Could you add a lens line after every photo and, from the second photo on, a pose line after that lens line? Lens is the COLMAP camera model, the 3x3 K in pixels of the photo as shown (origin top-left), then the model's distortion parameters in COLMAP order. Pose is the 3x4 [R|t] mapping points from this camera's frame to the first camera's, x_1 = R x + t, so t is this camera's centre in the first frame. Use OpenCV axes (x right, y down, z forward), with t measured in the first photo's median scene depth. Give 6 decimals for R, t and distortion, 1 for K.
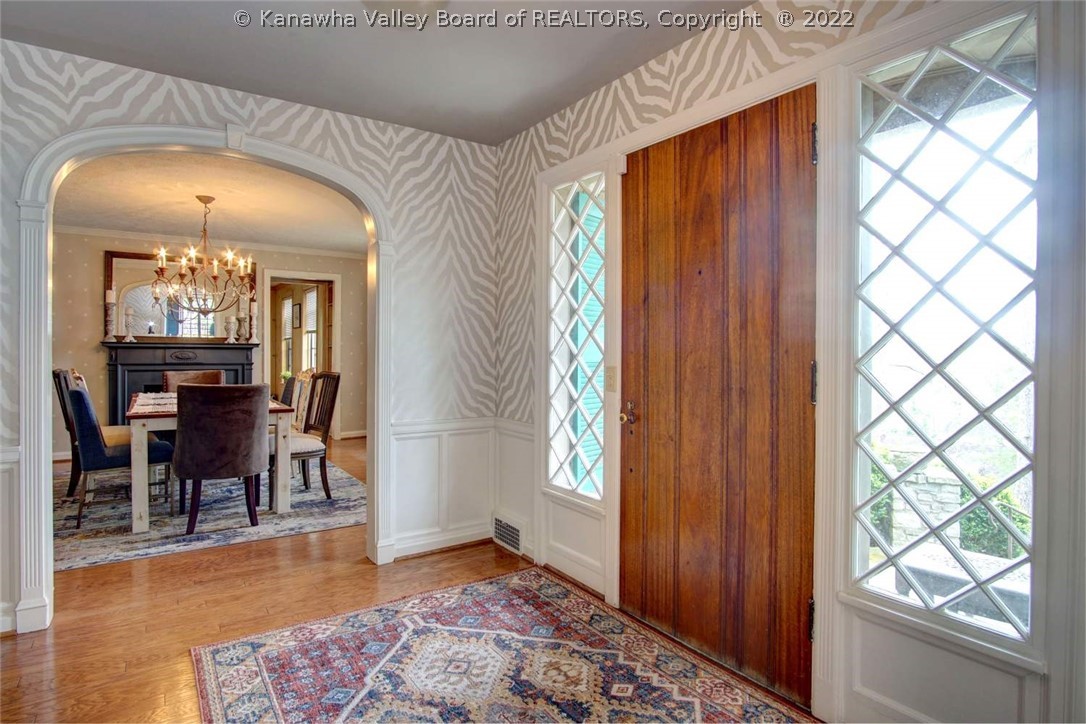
lens RADIAL K [[578.5, 0, 540.7], [0, 578.5, 353.6], [0, 0, 1]] dist [-0.032661, 0.006868]
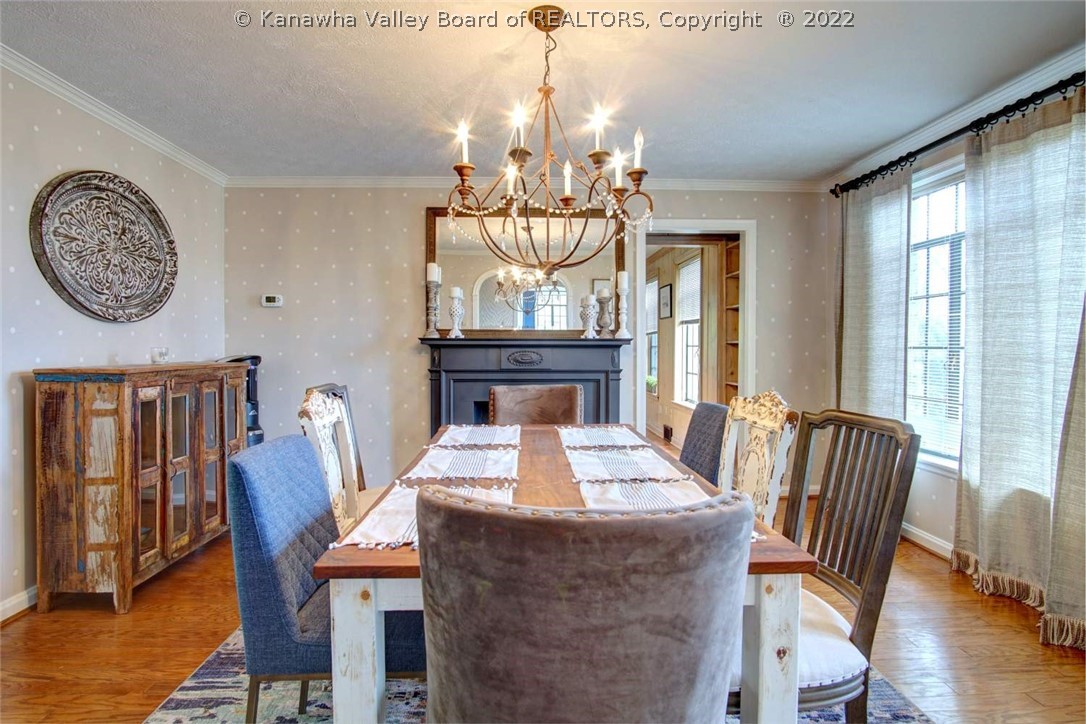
lens RADIAL K [[578.5, 0, 540.7], [0, 578.5, 353.6], [0, 0, 1]] dist [-0.032661, 0.006868]
pose [[0.845964, 0.000685, -0.533239, -0.267186], [0.002376, 0.999984, 0.005055, -0.005020], [0.533234, -0.005544, 0.845949, 0.468810]]
